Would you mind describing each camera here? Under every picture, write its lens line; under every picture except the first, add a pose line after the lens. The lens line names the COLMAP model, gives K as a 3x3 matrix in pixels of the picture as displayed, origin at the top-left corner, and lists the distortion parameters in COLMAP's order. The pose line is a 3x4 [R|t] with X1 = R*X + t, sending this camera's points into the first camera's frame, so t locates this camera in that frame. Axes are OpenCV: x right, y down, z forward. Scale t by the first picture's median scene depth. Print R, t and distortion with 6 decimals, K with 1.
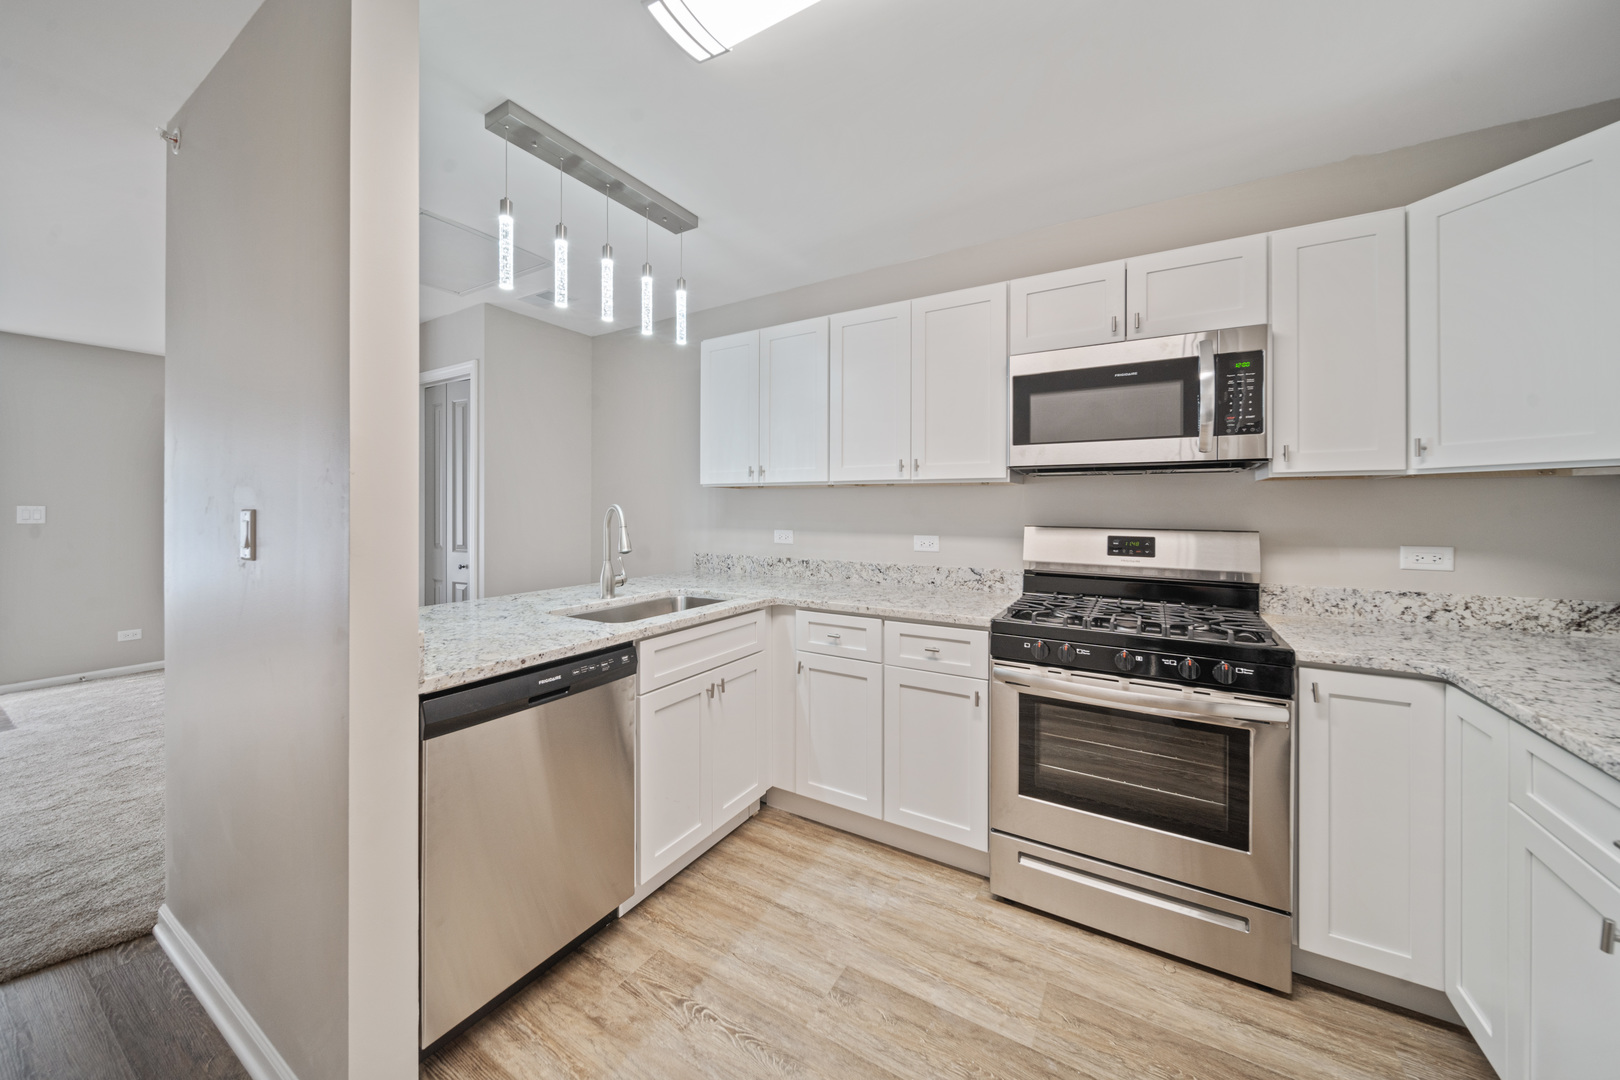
lens RADIAL K [[575.2, 0, 790.4], [0, 575.2, 512.3], [0, 0, 1]] dist [0.000887, -0.002408]
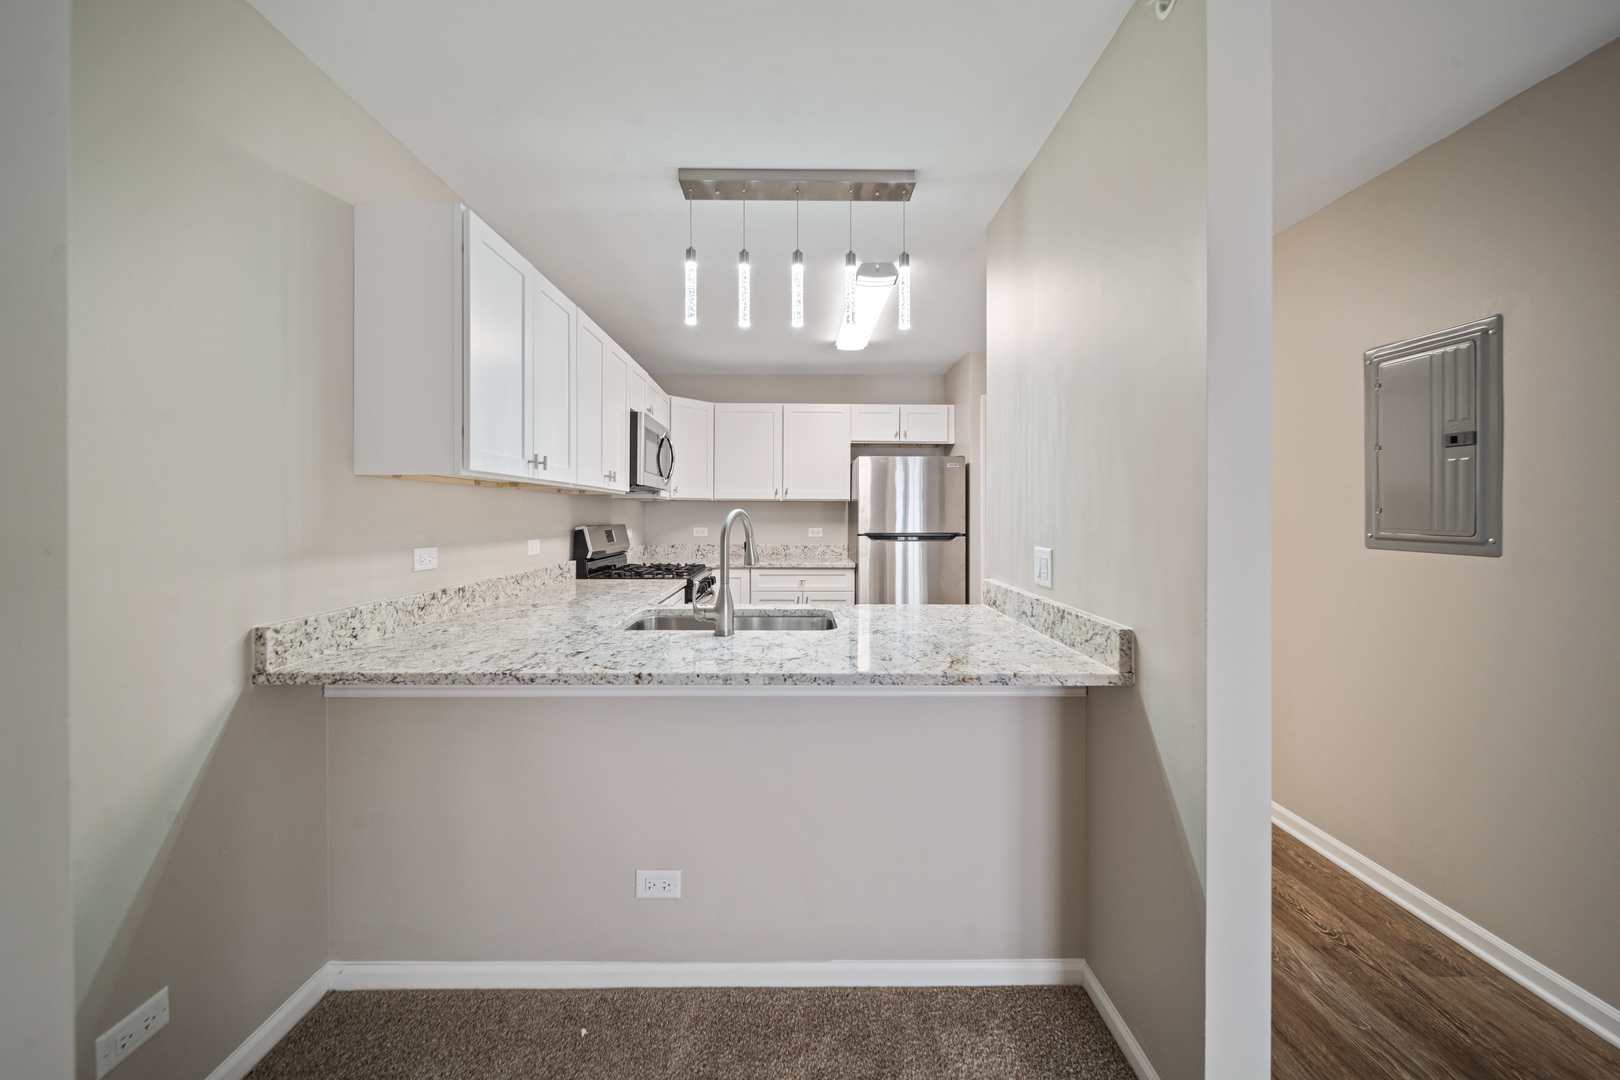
lens RADIAL K [[573.1, 0, 789.8], [0, 573.1, 533.2], [0, 0, 1]] dist [0.000405, -0.002533]
pose [[-0.522002, -0.034815, 0.852233, -1.264611], [-0.000232, 0.999172, 0.040675, -0.018404], [-0.852944, 0.021034, -0.521578, 1.667754]]
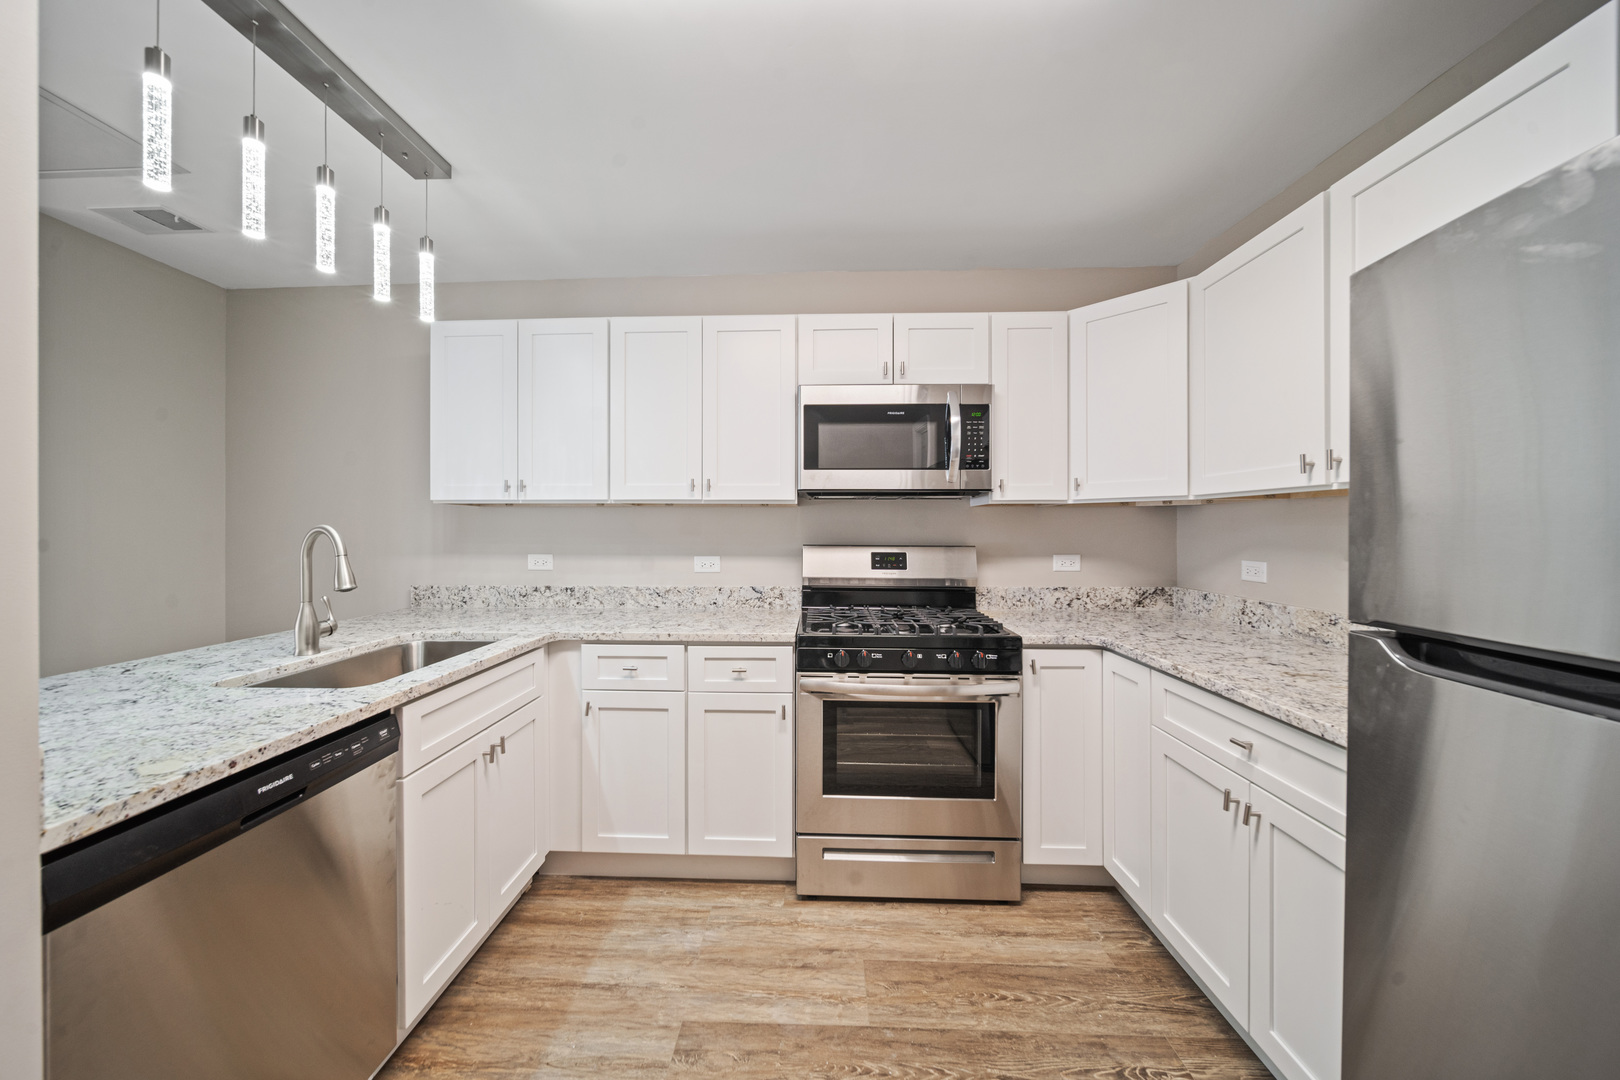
lens RADIAL K [[573.1, 0, 789.8], [0, 573.1, 533.2], [0, 0, 1]] dist [0.000405, -0.002533]
pose [[0.873948, -0.006847, 0.485971, -0.174486], [0.006737, 0.999975, 0.001974, -0.000875], [-0.485973, 0.001549, 0.873973, 0.095031]]
